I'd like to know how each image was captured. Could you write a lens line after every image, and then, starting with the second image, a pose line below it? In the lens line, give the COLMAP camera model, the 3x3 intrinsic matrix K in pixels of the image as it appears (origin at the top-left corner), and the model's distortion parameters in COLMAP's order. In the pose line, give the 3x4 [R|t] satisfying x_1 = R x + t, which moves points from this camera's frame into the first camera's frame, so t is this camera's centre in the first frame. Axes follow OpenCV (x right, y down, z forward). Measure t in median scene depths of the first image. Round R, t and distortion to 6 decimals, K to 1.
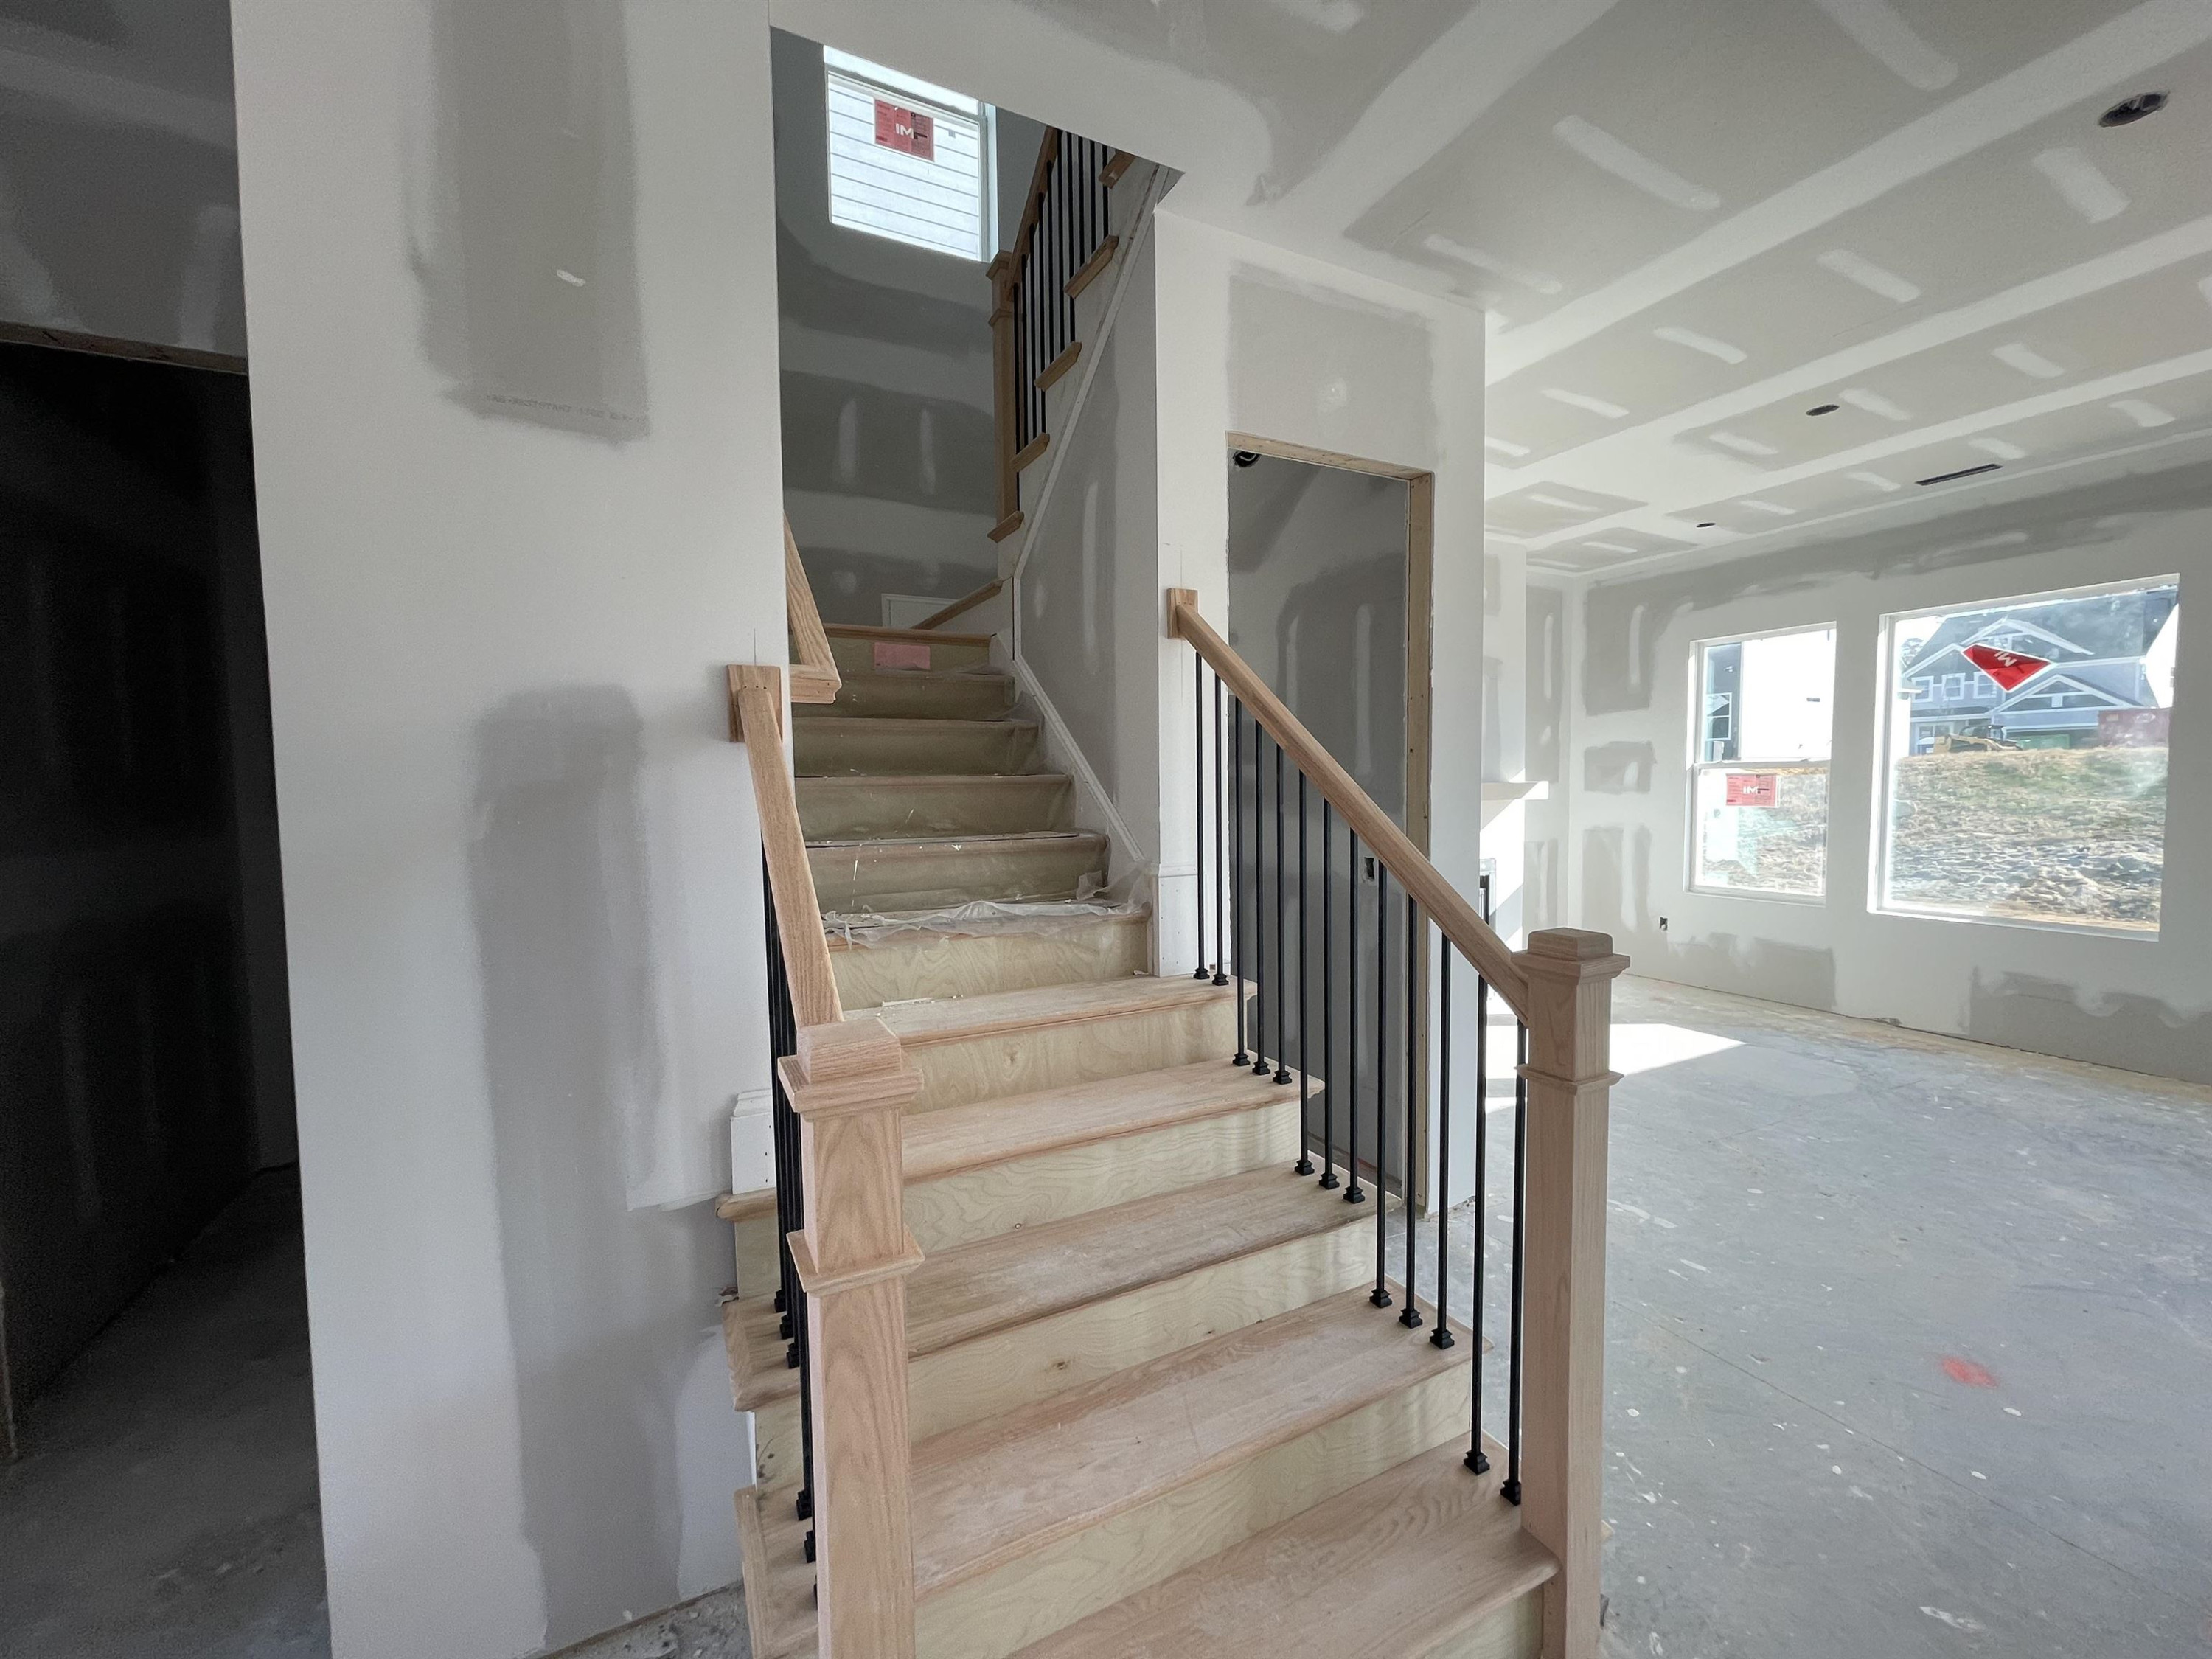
lens RADIAL K [[889.0, 0, 1103.4], [0, 889.0, 831.5], [0, 0, 1]] dist [-0.002250, -0.000787]
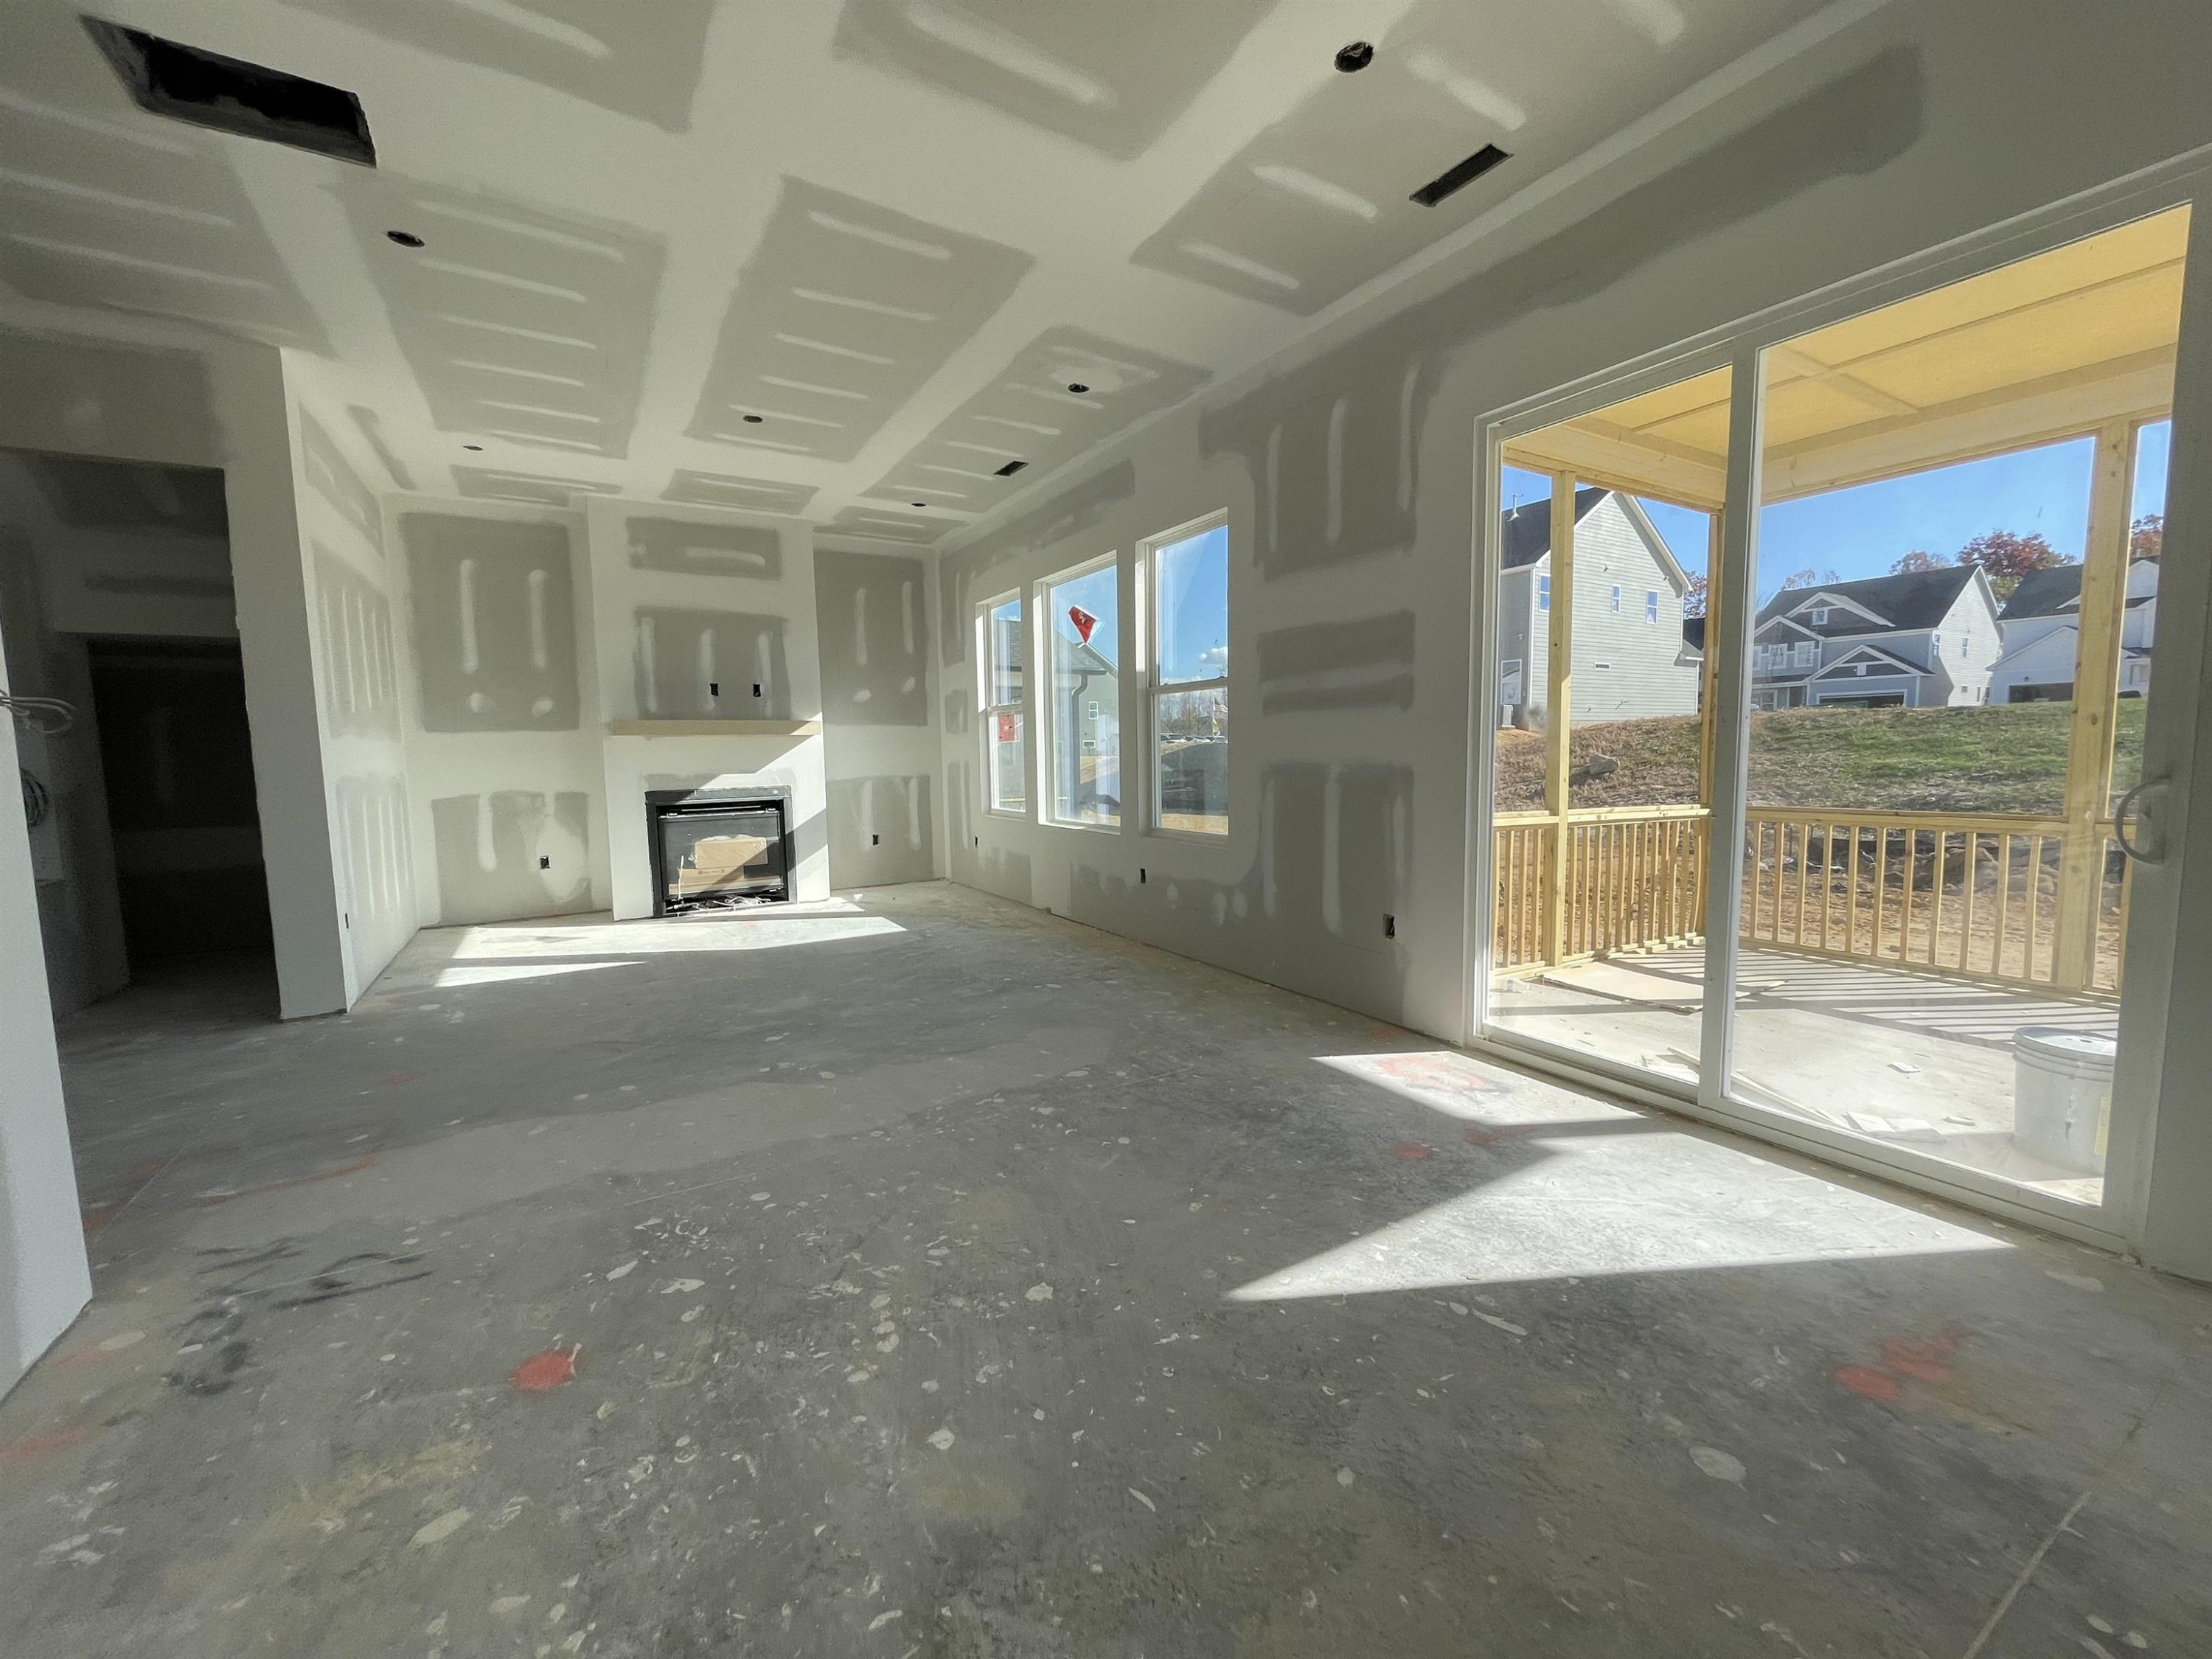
lens RADIAL K [[889.0, 0, 1103.4], [0, 889.0, 831.5], [0, 0, 1]] dist [-0.002250, -0.000787]
pose [[0.997563, -0.010538, 0.068968, 1.233637], [0.008174, 0.999372, 0.034467, 0.085717], [-0.069288, -0.033820, 0.997023, -0.348575]]
